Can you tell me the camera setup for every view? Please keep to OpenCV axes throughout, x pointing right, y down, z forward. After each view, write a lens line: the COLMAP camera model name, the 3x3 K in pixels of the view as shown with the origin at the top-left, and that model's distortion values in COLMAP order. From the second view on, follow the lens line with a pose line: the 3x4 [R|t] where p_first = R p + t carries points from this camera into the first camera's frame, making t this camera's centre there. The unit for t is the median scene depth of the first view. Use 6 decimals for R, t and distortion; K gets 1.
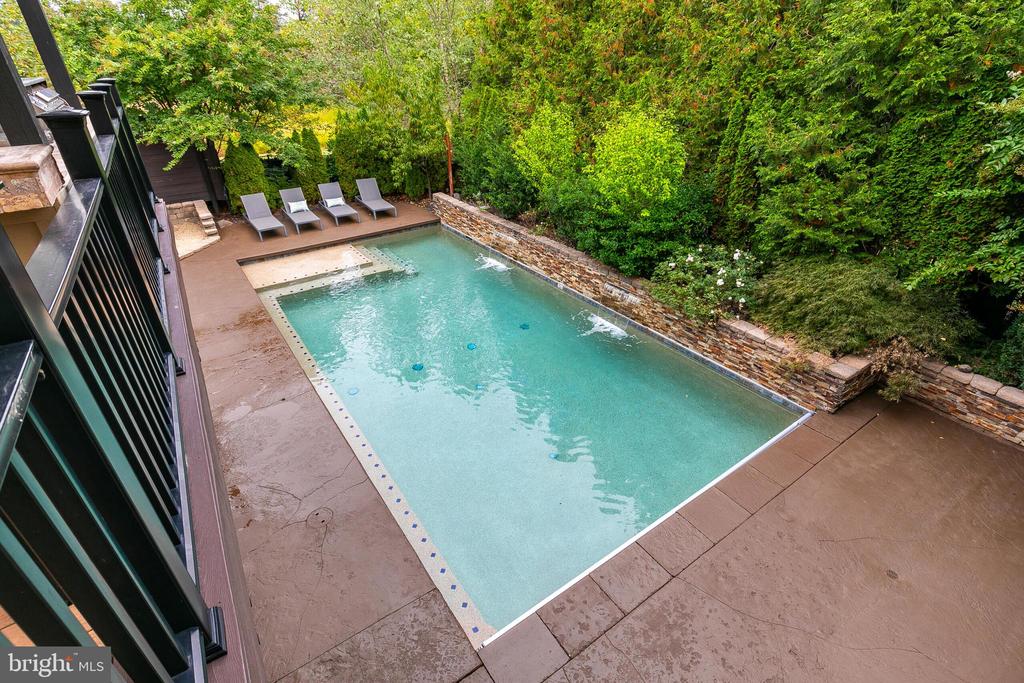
lens RADIAL K [[494.6, 0, 513.1], [0, 494.6, 329.4], [0, 0, 1]] dist [0.000197, -0.000189]
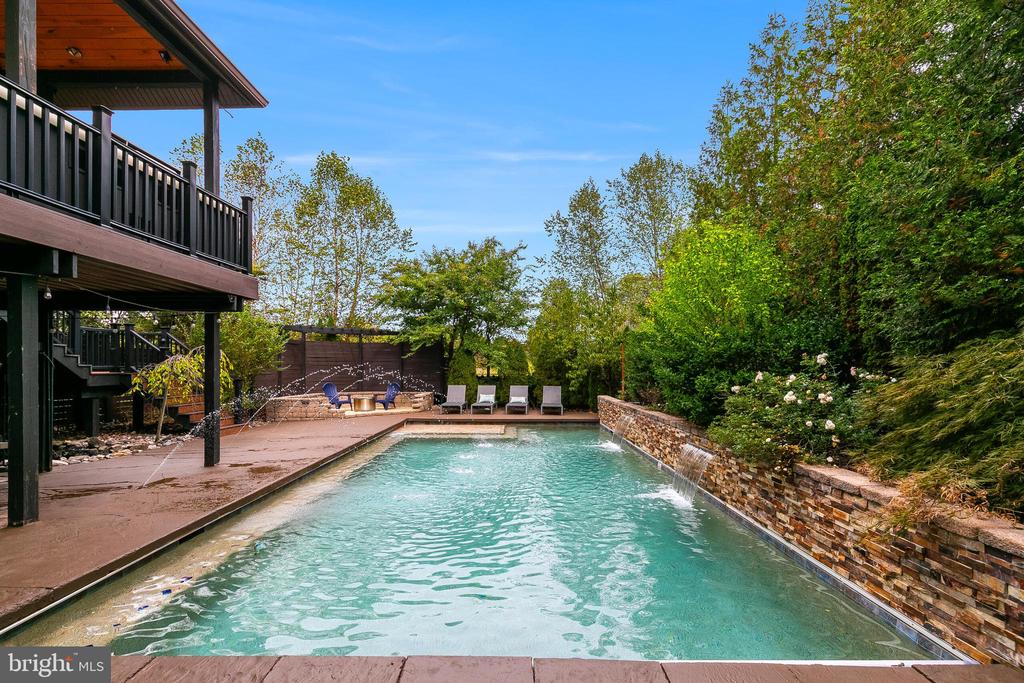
lens RADIAL K [[462.4, 0, 516.1], [0, 462.4, 367.9], [0, 0, 1]] dist [0.001785, 0.000040]
pose [[0.818973, 0.011966, -0.573707, 0.367791], [-0.290809, 0.870541, -0.396975, 0.150850], [0.494685, 0.491951, 0.716430, 0.329934]]
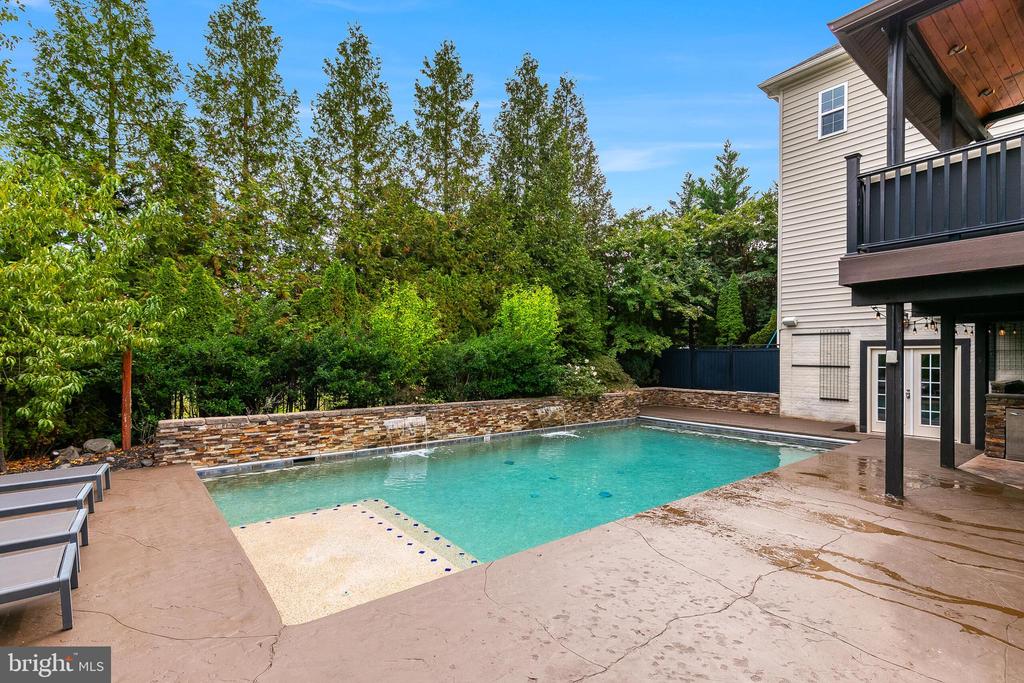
lens RADIAL K [[470.6, 0, 504.5], [0, 470.6, 357.5], [0, 0, 1]] dist [0.010435, -0.004634]
pose [[-0.052649, 0.013403, 0.998523, -0.999038], [0.487332, 0.873105, 0.013976, -0.259007], [-0.871628, 0.487348, -0.052500, 1.057925]]
